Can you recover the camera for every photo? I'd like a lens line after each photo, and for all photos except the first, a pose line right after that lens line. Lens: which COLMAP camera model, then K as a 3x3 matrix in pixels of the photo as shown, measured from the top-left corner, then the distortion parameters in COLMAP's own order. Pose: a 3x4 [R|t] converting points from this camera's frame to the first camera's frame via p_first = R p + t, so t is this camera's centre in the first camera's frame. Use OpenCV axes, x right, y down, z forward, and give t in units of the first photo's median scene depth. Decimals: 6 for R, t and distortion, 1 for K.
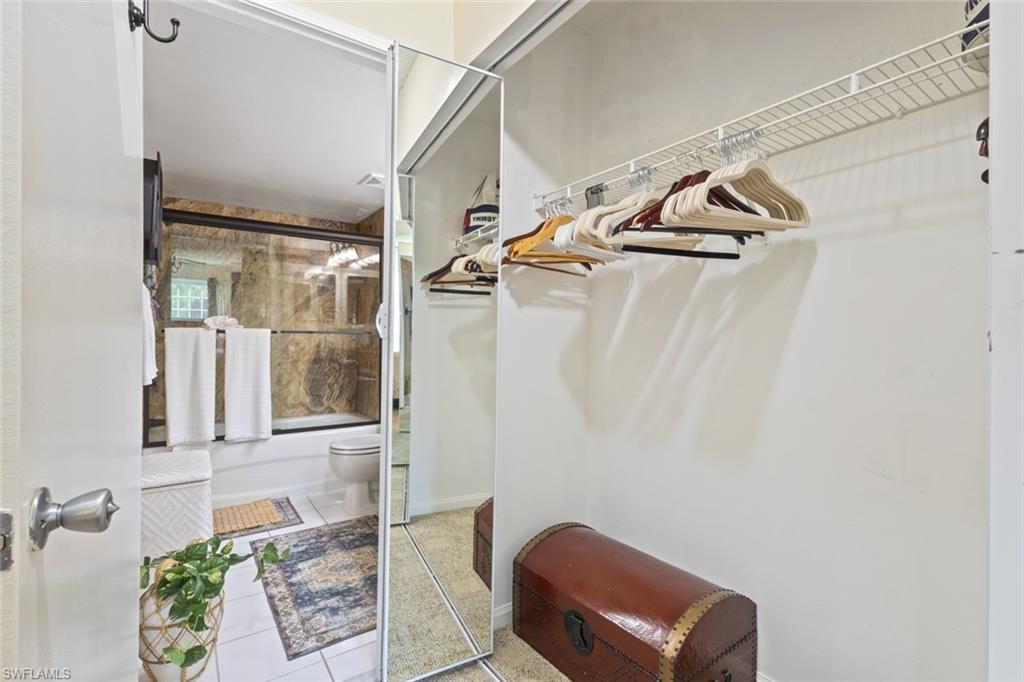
lens RADIAL K [[472.7, 0, 512.3], [0, 472.7, 339.9], [0, 0, 1]] dist [0.001850, 0.002005]
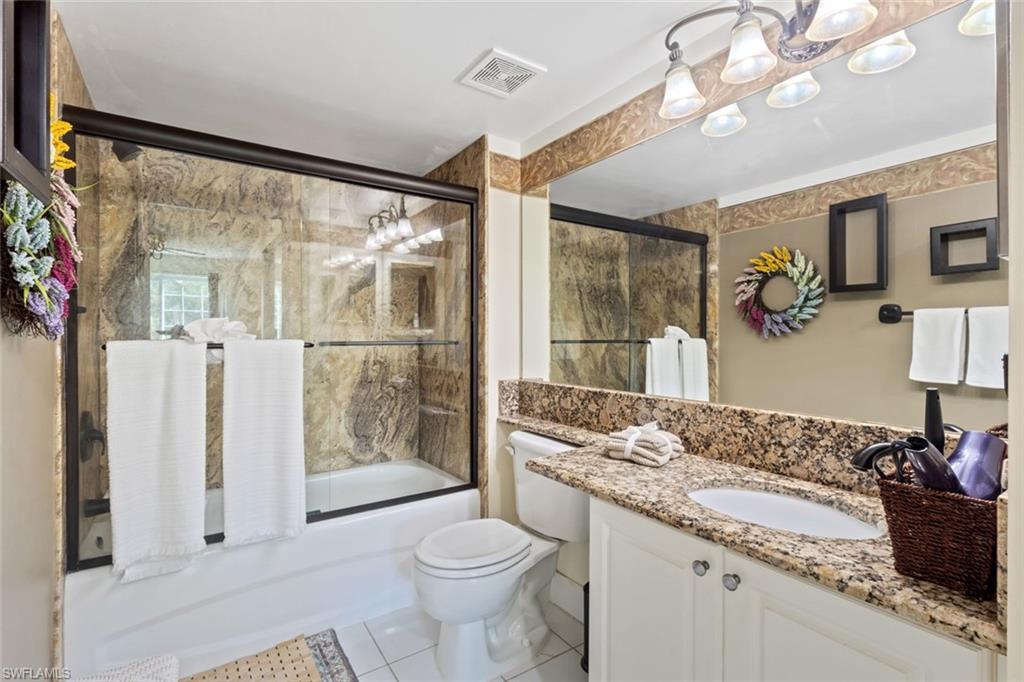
lens RADIAL K [[472.7, 0, 511.8], [0, 472.7, 338.5], [0, 0, 1]] dist [0.001850, 0.002005]
pose [[0.999939, -0.007351, -0.008190, -0.202521], [0.007338, 0.999972, -0.001532, -0.017453], [0.008201, 0.001471, 0.999965, 0.343540]]
